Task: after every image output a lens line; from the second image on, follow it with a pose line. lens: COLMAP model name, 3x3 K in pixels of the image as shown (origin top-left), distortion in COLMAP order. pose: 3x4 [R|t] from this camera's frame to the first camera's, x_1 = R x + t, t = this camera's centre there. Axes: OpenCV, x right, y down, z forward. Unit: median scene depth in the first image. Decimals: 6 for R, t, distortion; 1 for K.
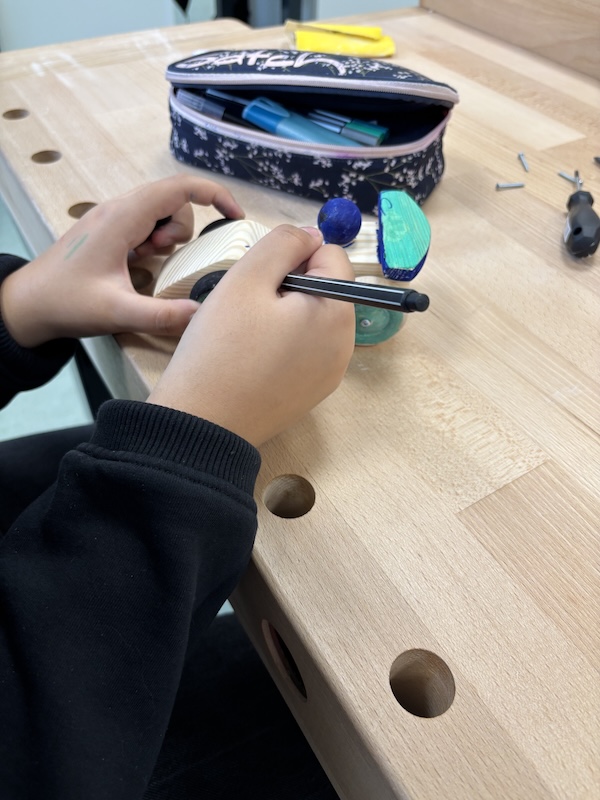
lens RADIAL K [[624.3, 0, 300.0], [0, 624.3, 400.0], [0, 0, 1]] dist [0.038629, -0.107739]
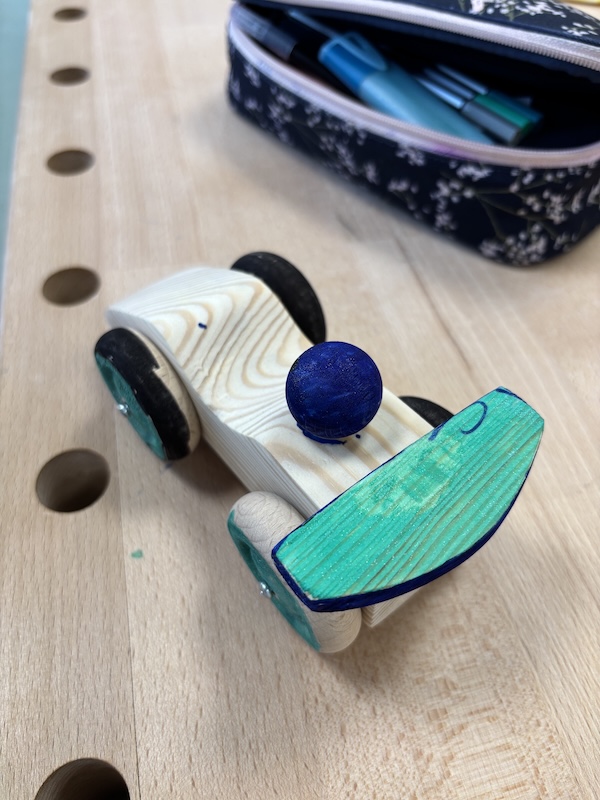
lens RADIAL K [[624.3, 0, 300.0], [0, 624.3, 400.0], [0, 0, 1]] dist [0.038629, -0.107739]
pose [[0.946085, 0.254368, -0.200548, 0.115109], [-0.235447, 0.965232, 0.113544, -0.191902], [0.222457, -0.060204, 0.973082, 0.366085]]
